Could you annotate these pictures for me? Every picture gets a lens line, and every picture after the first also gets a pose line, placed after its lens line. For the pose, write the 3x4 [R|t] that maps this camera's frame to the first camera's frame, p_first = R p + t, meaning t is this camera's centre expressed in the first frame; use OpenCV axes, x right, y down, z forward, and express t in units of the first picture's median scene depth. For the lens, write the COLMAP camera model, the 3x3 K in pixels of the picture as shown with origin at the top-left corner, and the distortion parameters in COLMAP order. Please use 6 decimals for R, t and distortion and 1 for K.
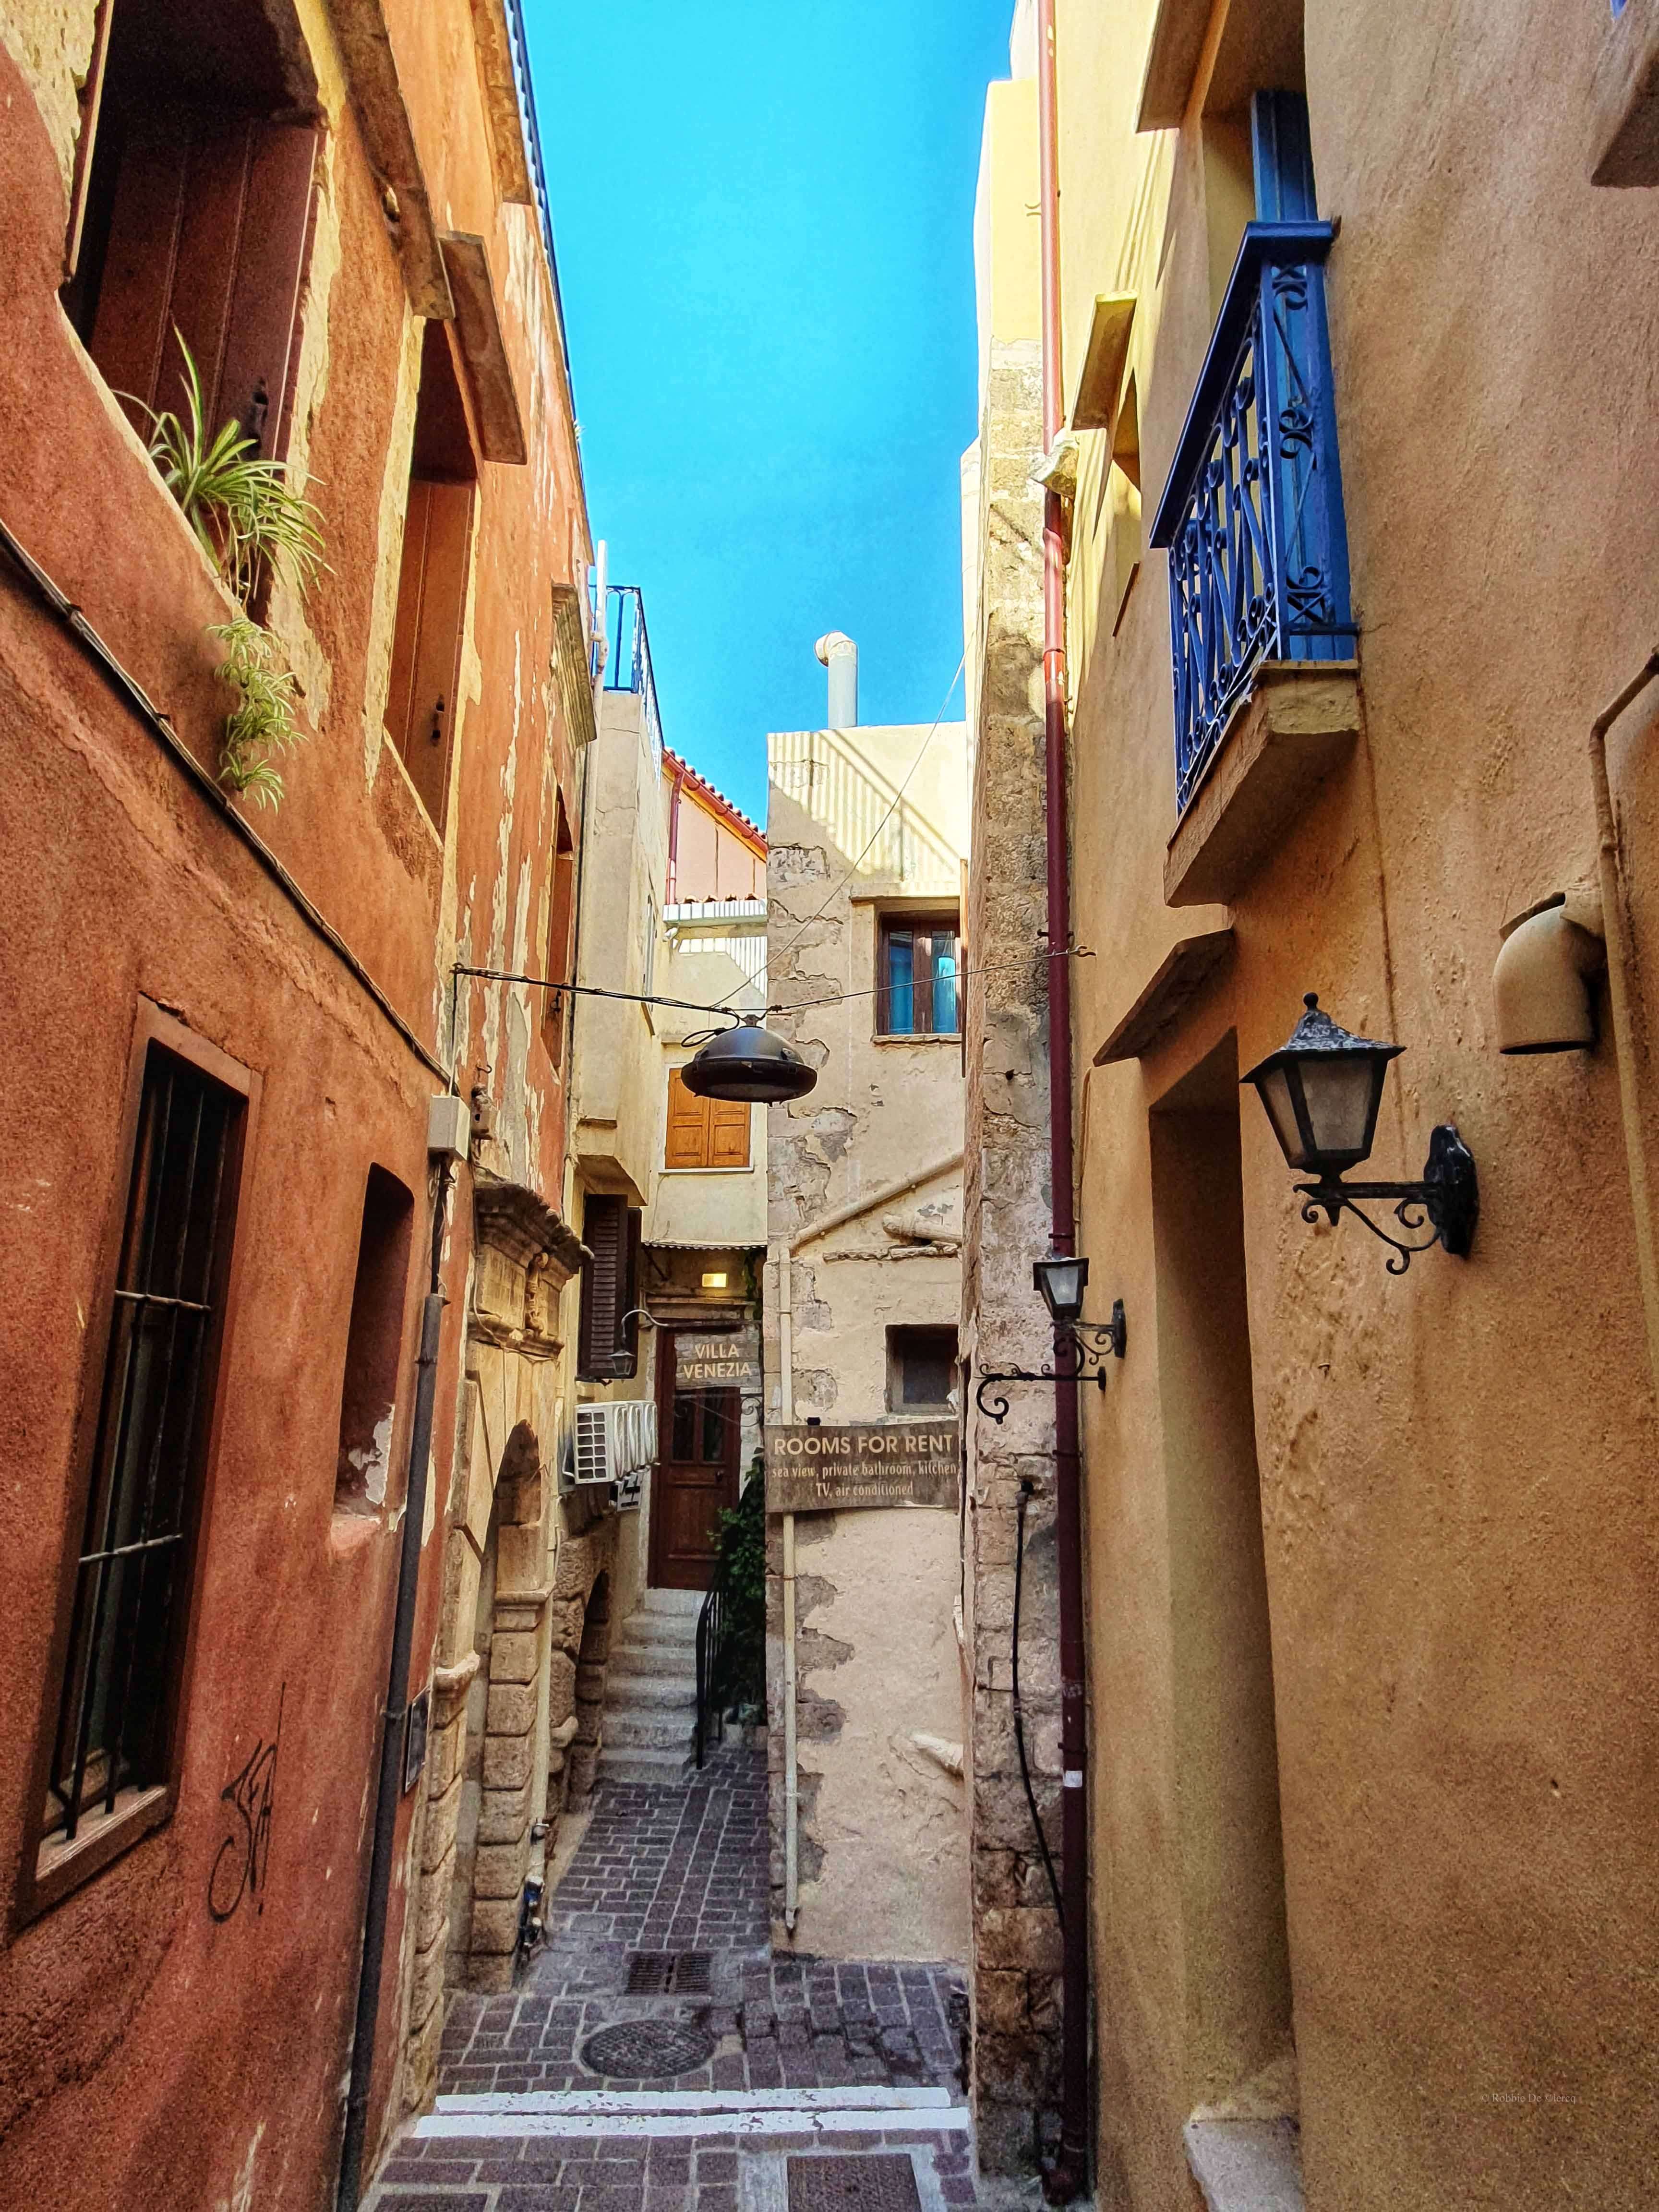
lens RADIAL K [[1299.5, 0, 829.5], [0, 1299.5, 1106.0], [0, 0, 1]] dist [0.002245, -0.000030]
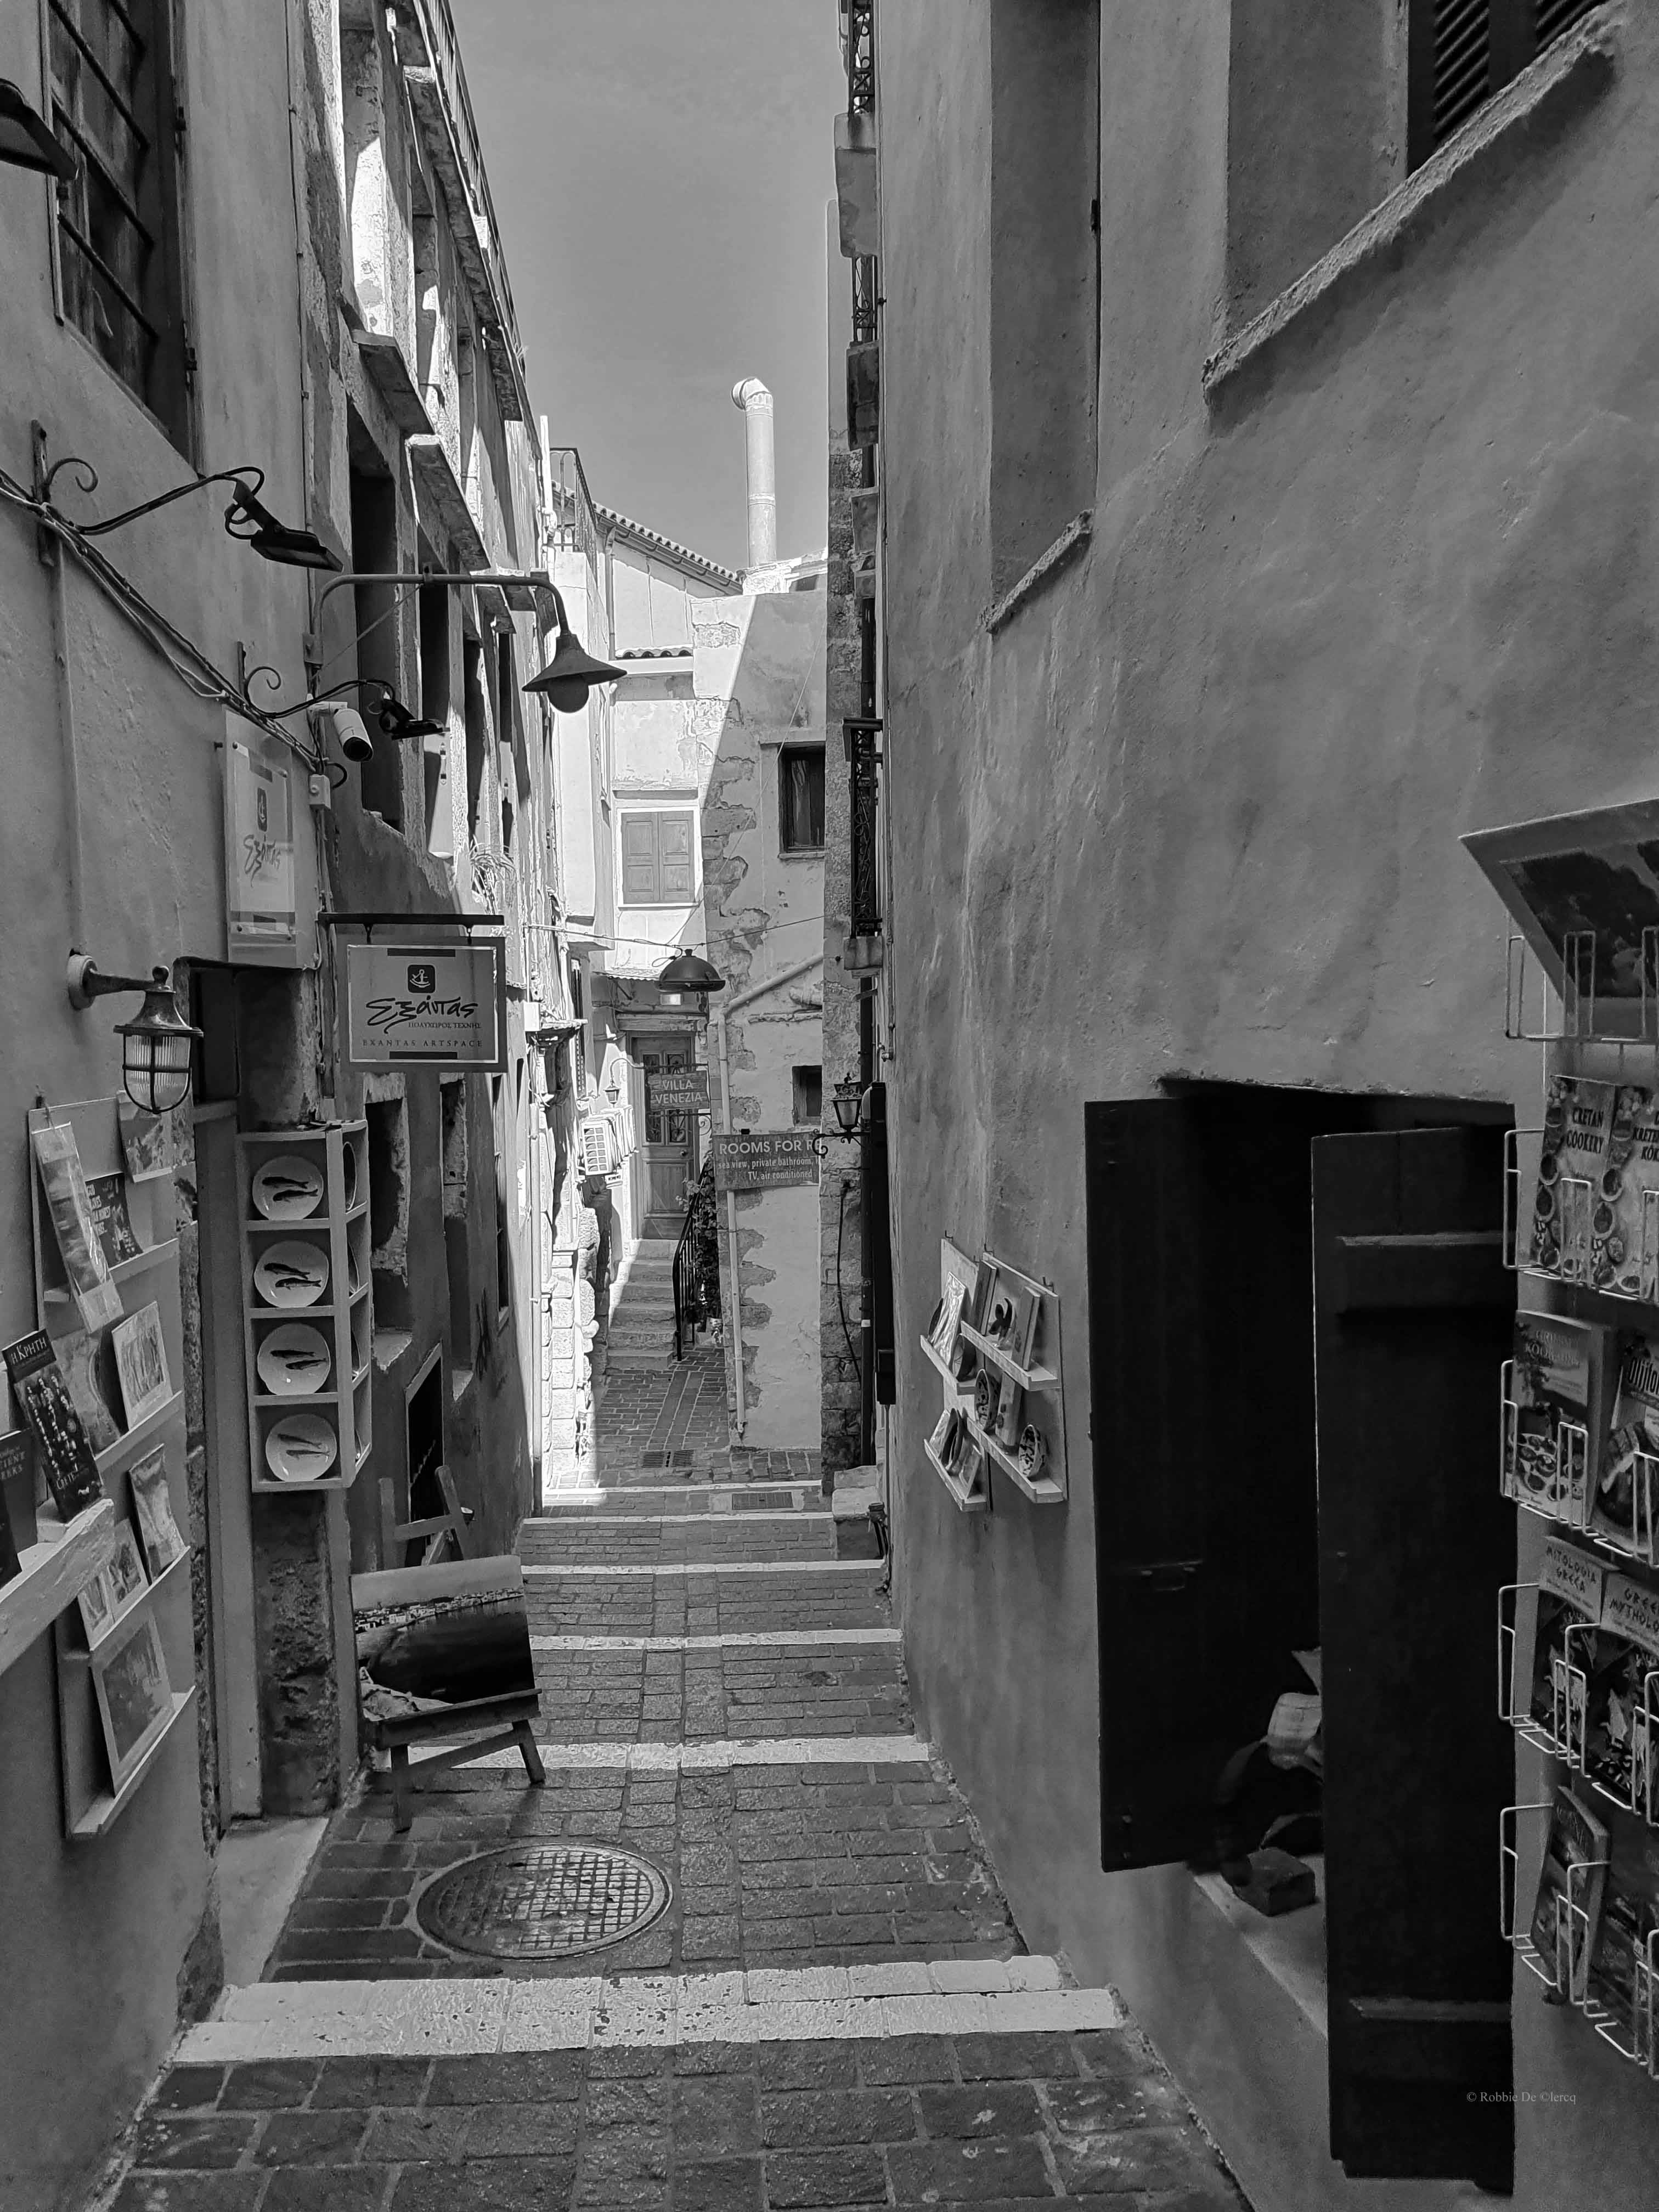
lens RADIAL K [[2054.7, 0, 829.5], [0, 2054.7, 1106.0], [0, 0, 1]] dist [0.067471, -0.047249]
pose [[0.999528, -0.029146, -0.009729, 0.107544], [0.030716, 0.956126, 0.291340, -0.463736], [0.000811, -0.291501, 0.956570, -1.229706]]
